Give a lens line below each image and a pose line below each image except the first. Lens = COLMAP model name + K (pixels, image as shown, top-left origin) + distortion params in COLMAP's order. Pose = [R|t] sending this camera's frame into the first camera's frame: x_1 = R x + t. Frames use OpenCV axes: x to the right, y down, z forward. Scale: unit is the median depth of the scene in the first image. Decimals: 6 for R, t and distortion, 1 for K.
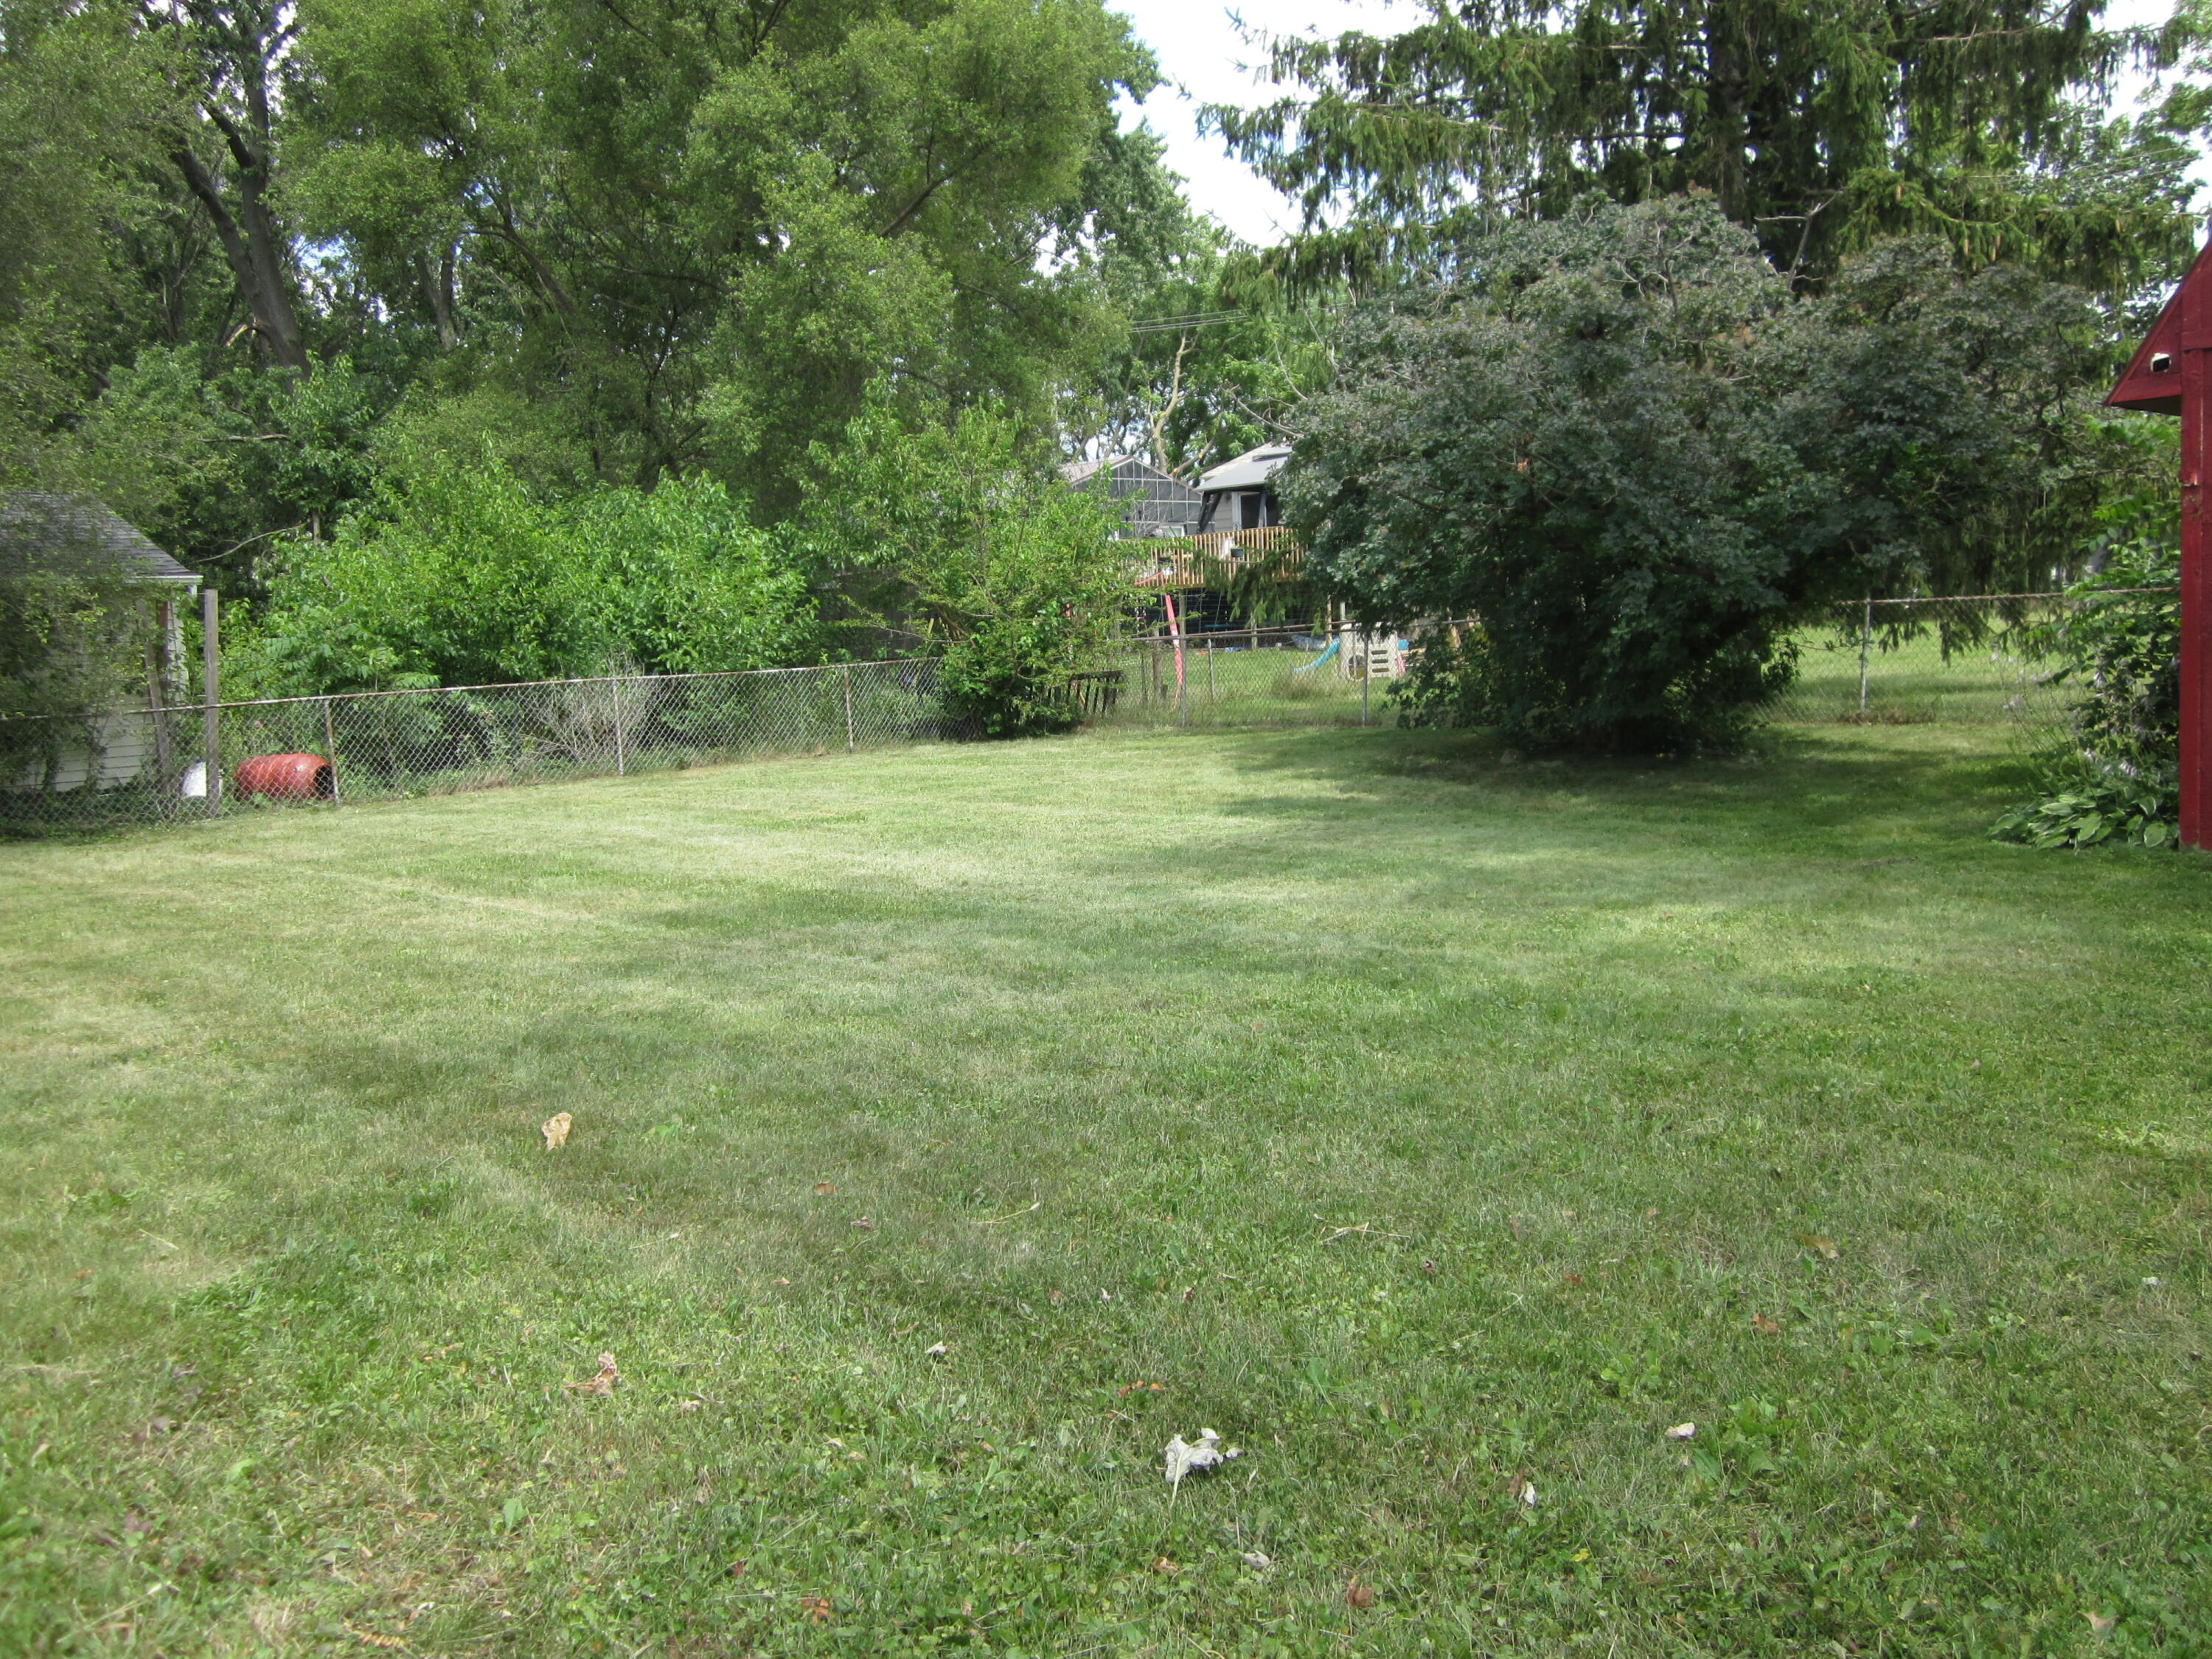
lens RADIAL K [[1840.8, 0, 1106.0], [0, 1840.8, 829.5], [0, 0, 1]] dist [-0.037173, 0.007824]
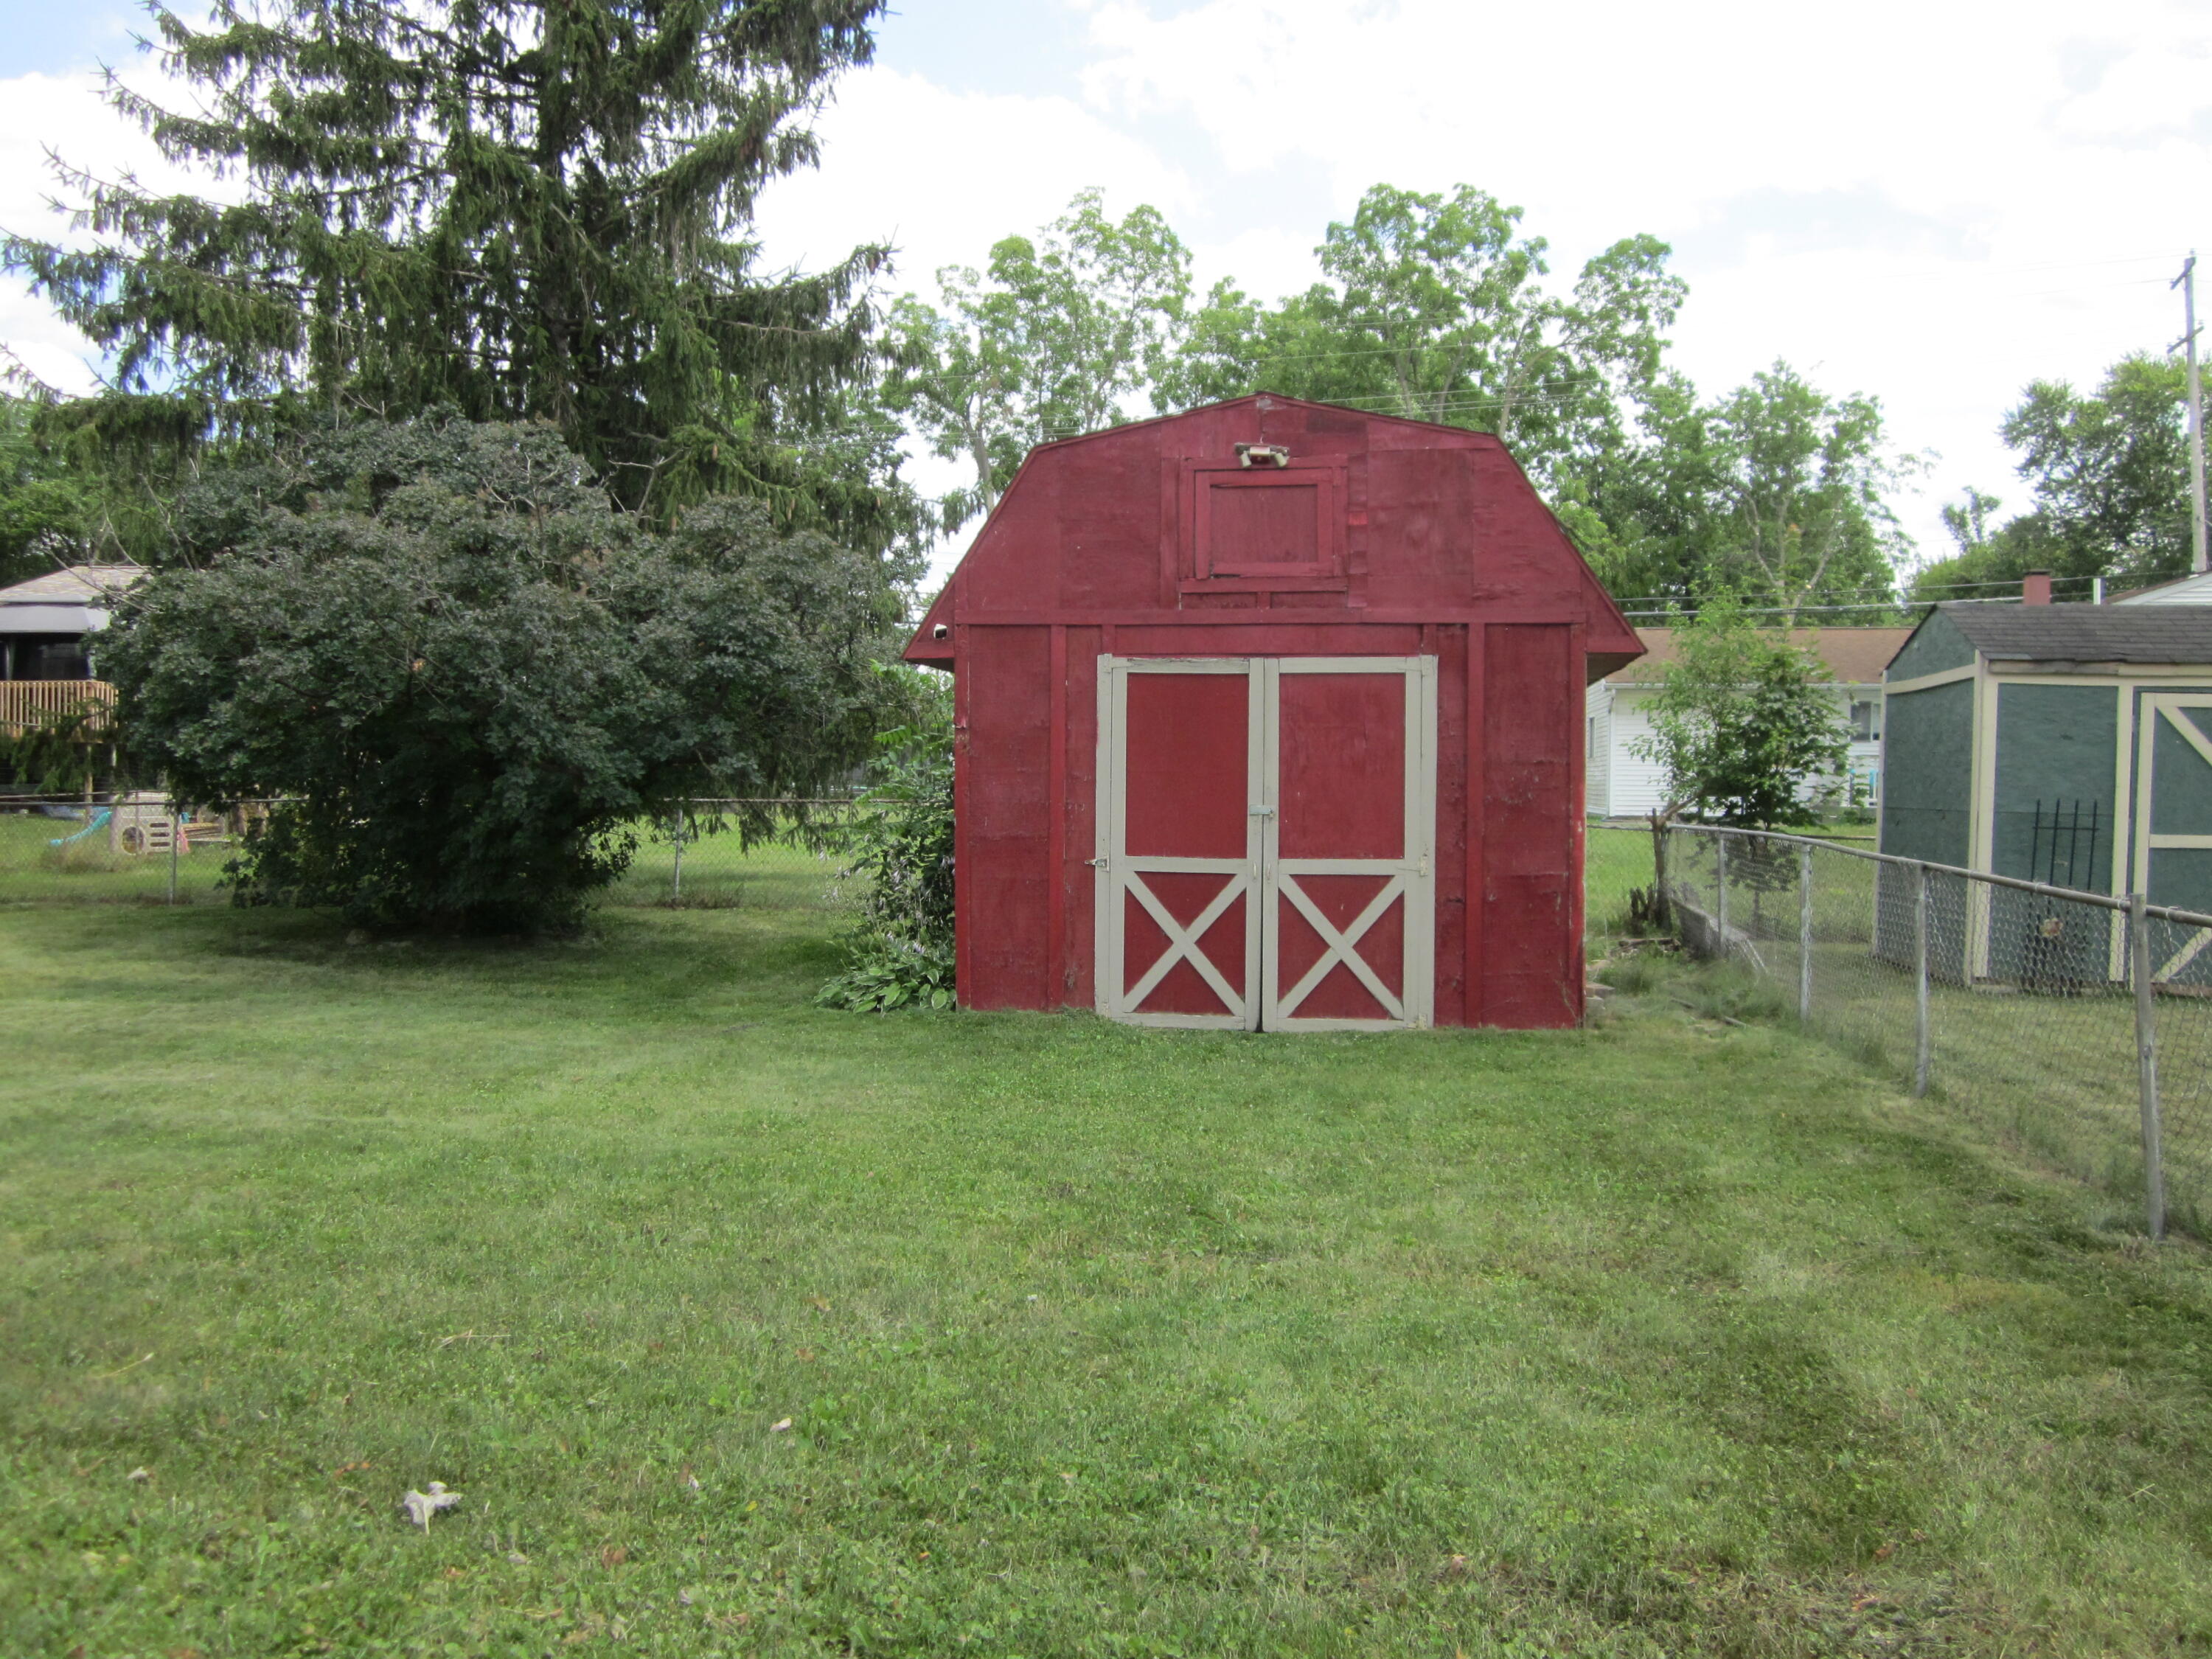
lens RADIAL K [[1840.8, 0, 1106.0], [0, 1840.8, 829.5], [0, 0, 1]] dist [-0.037173, 0.007824]
pose [[0.794413, 0.035979, 0.606311, -0.079185], [0.023607, 0.995661, -0.090015, 0.002291], [-0.606919, 0.085823, 0.790117, -0.064942]]
